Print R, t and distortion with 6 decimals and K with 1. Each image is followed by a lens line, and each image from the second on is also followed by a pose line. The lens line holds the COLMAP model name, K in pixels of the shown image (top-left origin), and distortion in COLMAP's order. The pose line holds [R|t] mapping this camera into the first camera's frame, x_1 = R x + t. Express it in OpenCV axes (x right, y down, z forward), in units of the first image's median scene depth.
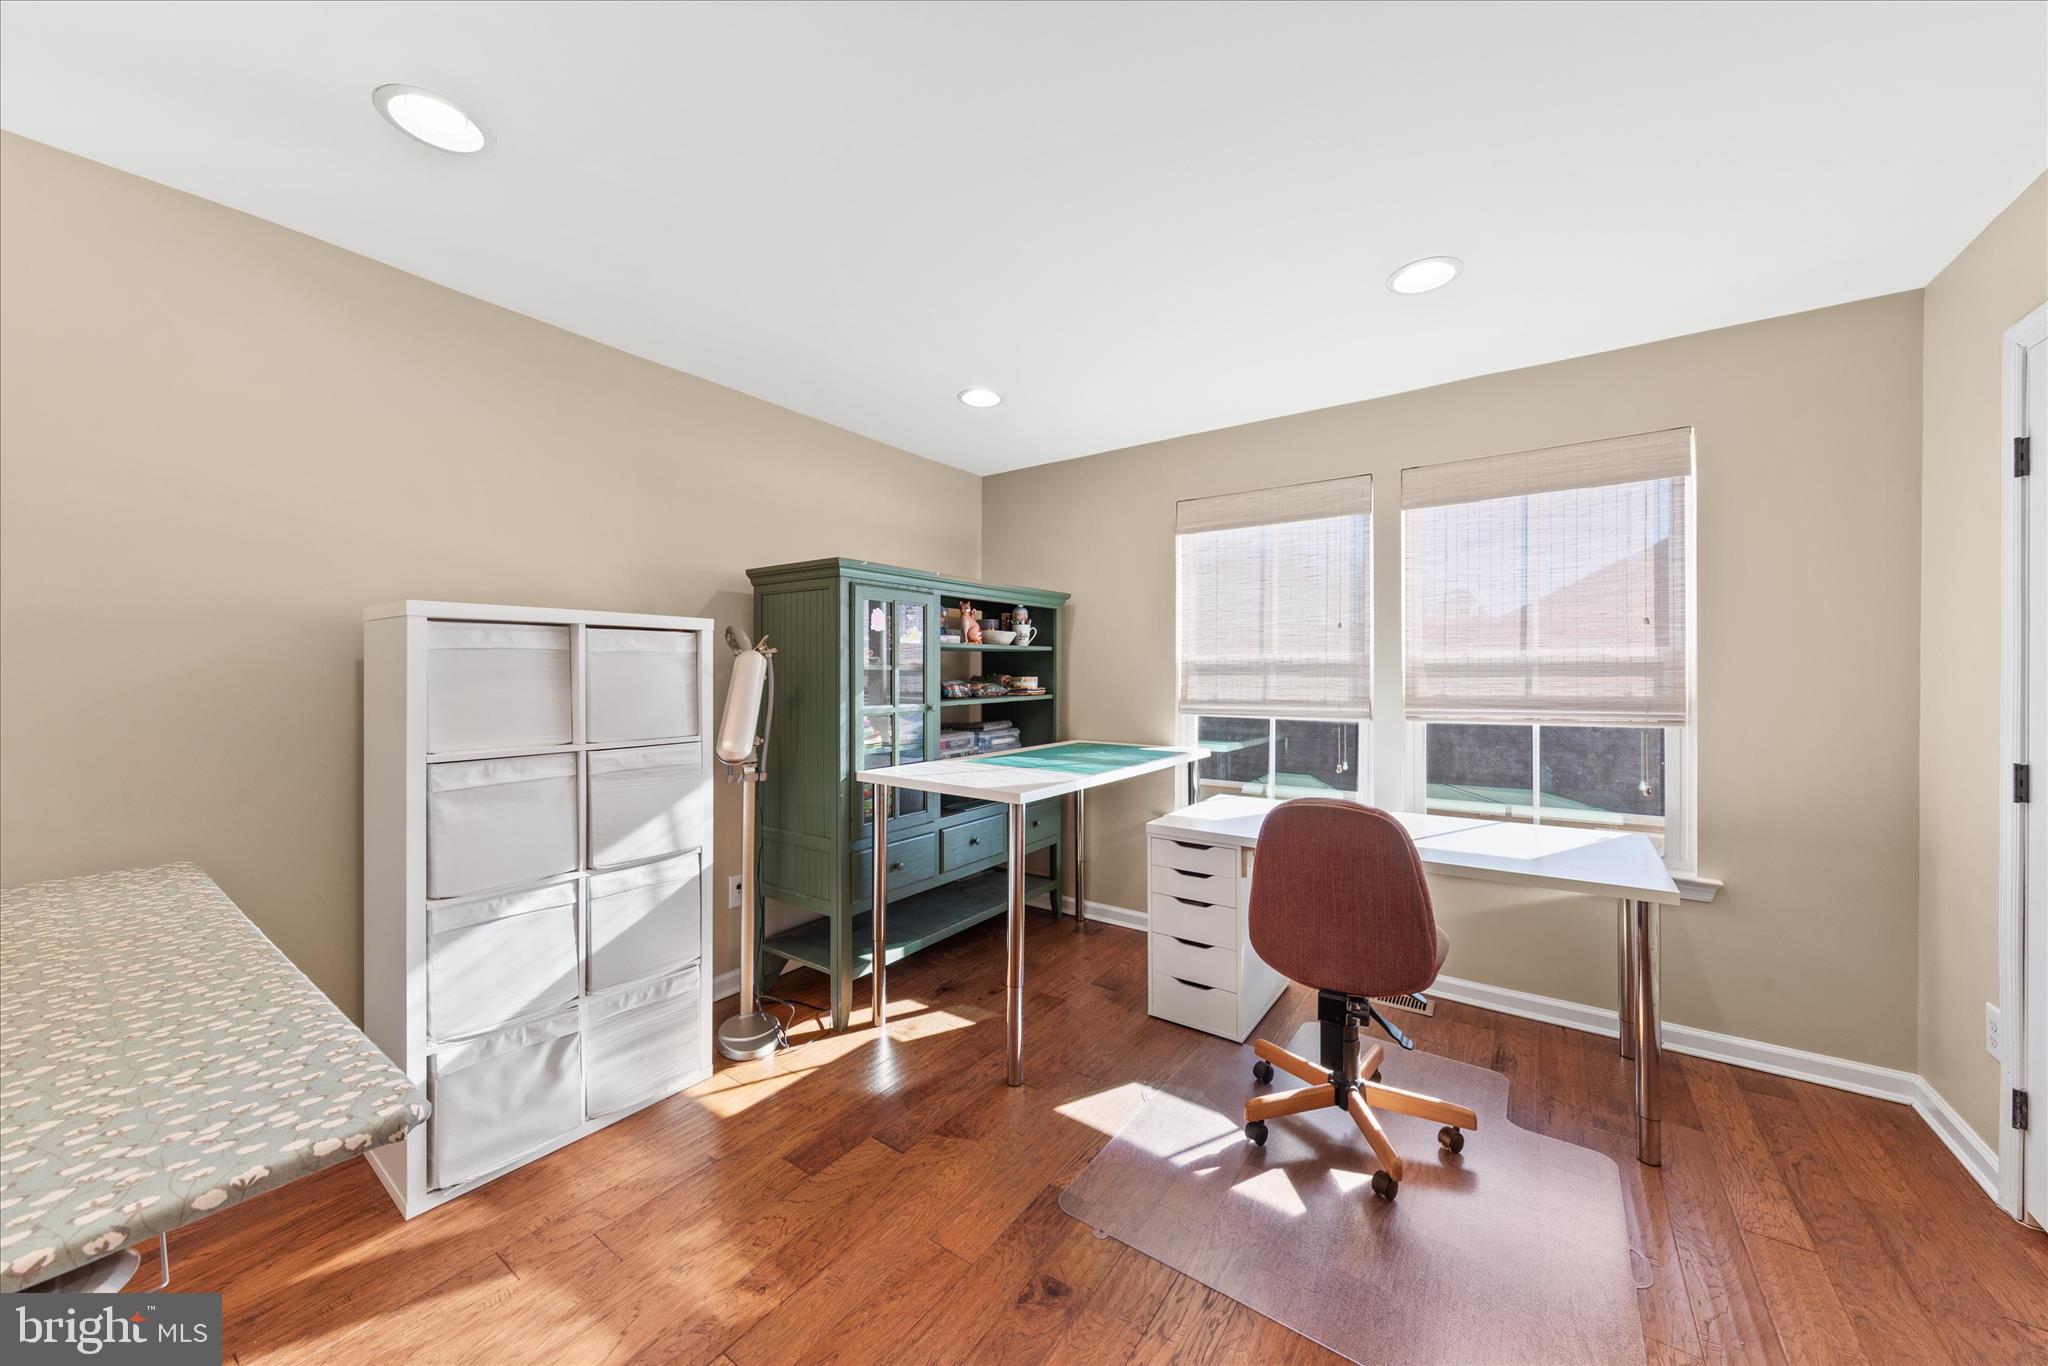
lens RADIAL K [[755.6, 0, 1024.0], [0, 755.6, 674.0], [0, 0, 1]] dist [0.010391, 0.000056]
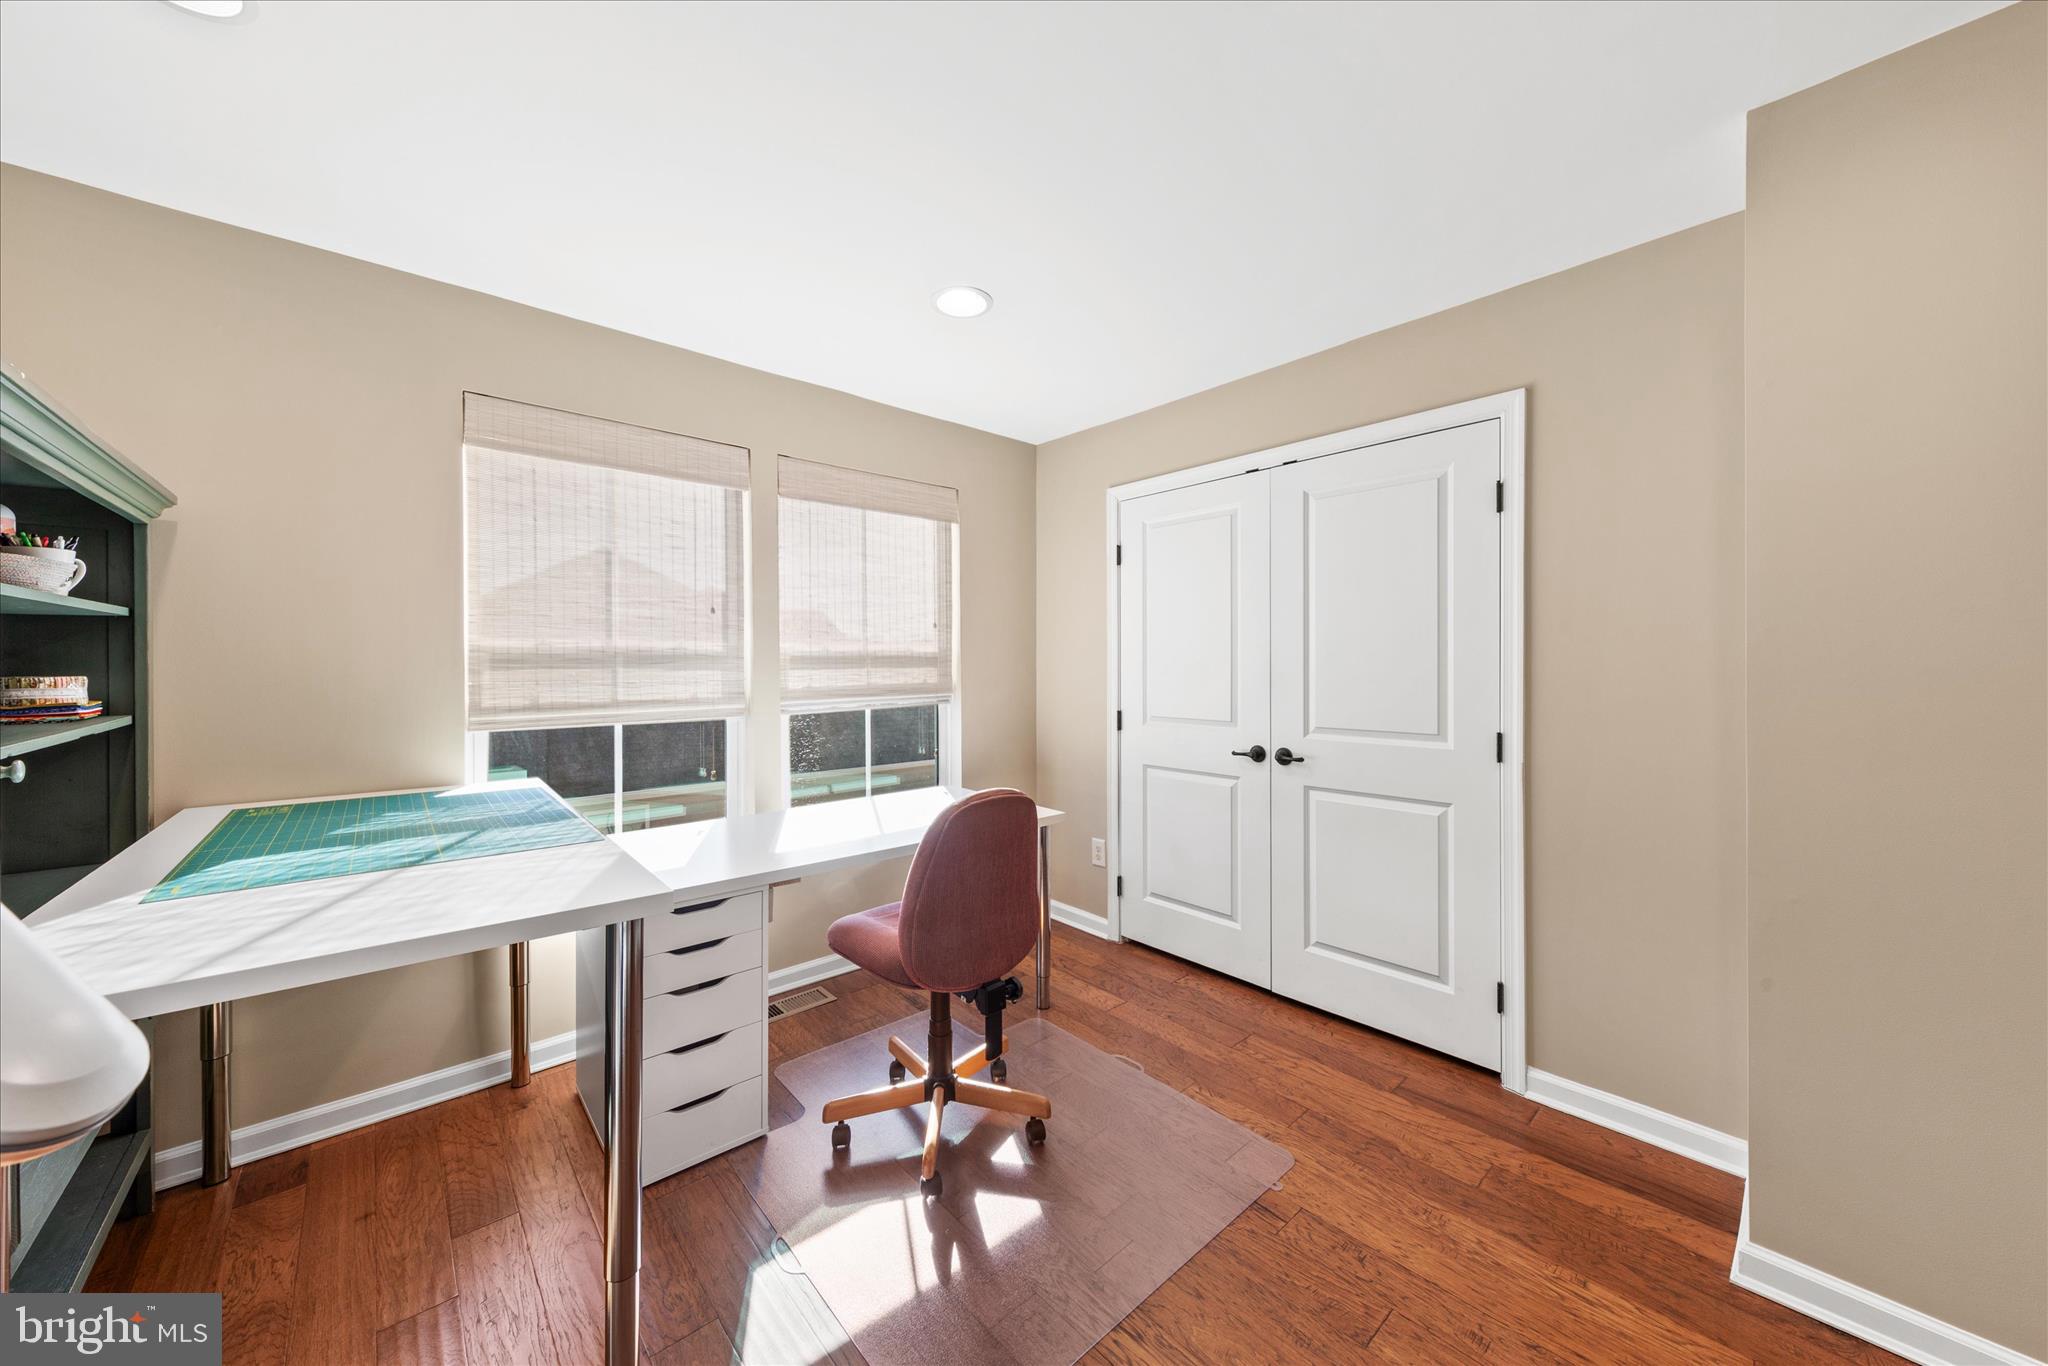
lens RADIAL K [[725.9, 0, 1028.1], [0, 725.9, 669.4], [0, 0, 1]] dist [-0.001245, -0.000148]
pose [[0.196185, -0.006734, 0.980544, -0.333974], [0.005060, 0.999970, 0.005855, 0.000539], [-0.980554, 0.003813, 0.196213, 0.487128]]
